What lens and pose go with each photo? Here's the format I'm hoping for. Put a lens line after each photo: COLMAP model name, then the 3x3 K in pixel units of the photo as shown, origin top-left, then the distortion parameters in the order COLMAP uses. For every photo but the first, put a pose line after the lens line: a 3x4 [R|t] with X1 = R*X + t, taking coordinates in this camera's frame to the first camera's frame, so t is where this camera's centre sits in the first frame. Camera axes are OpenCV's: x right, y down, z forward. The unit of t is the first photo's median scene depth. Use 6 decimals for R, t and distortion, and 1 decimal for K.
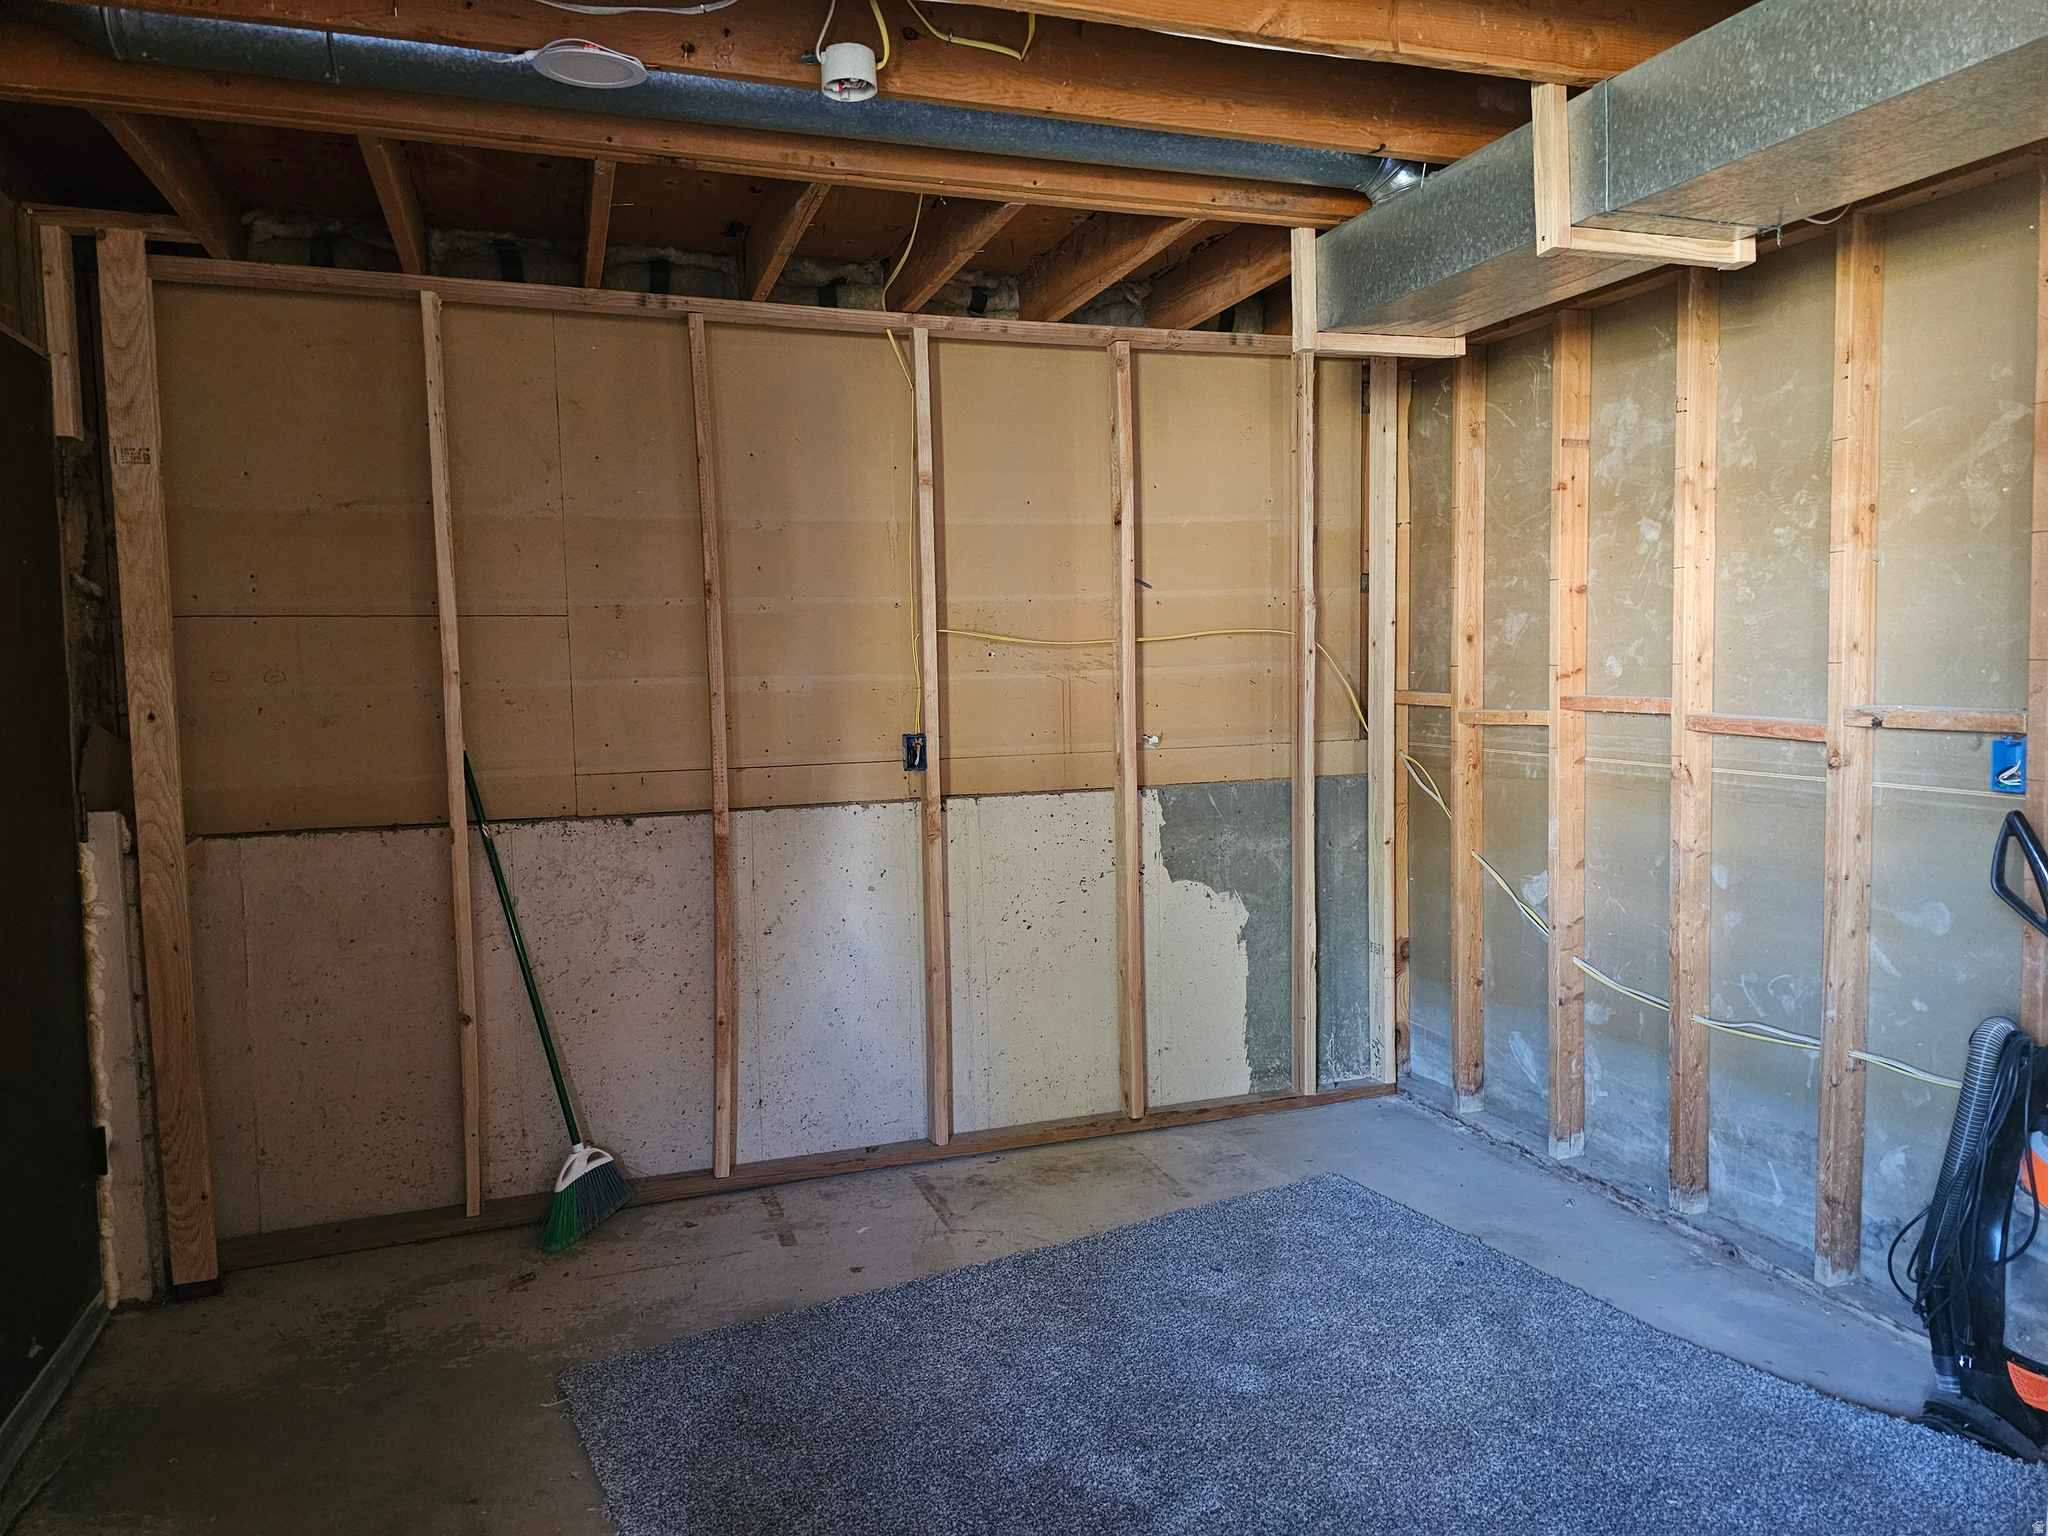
lens RADIAL K [[1375.6, 0, 1024.0], [0, 1375.6, 768.0], [0, 0, 1]] dist [0.063397, -0.055945]
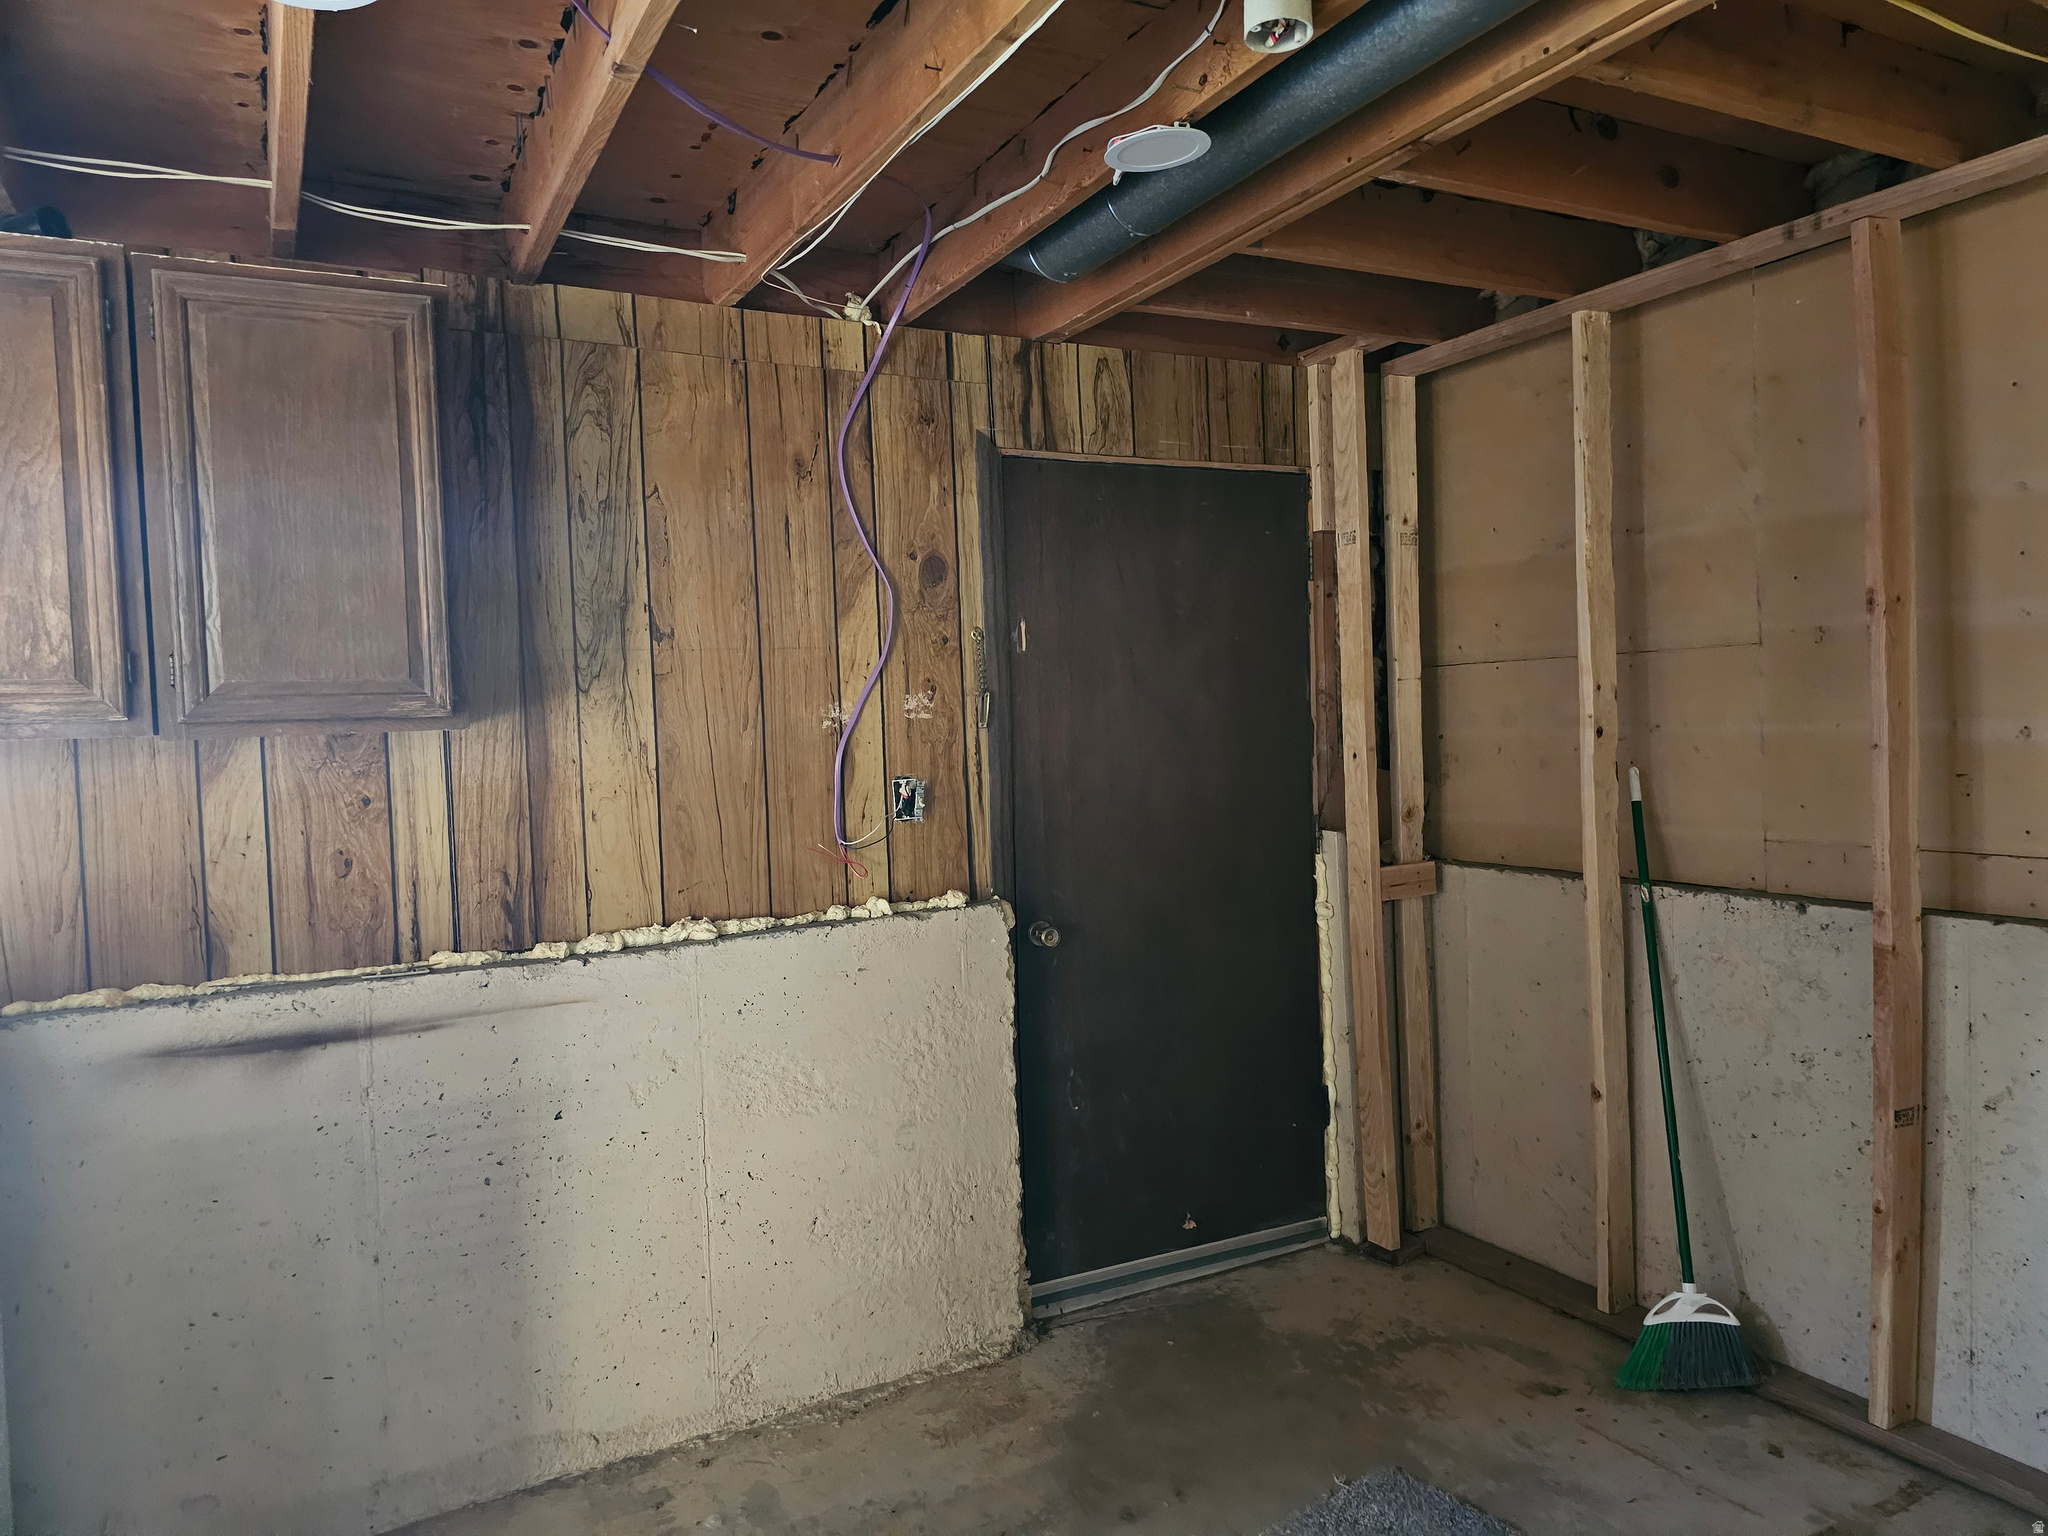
lens RADIAL K [[1375.6, 0, 1024.0], [0, 1375.6, 768.0], [0, 0, 1]] dist [0.063397, -0.055945]
pose [[0.156841, 0.047307, -0.986490, 0.448866], [-0.045302, 0.998145, 0.040663, -0.055721], [0.986584, 0.038312, 0.158694, 0.488617]]
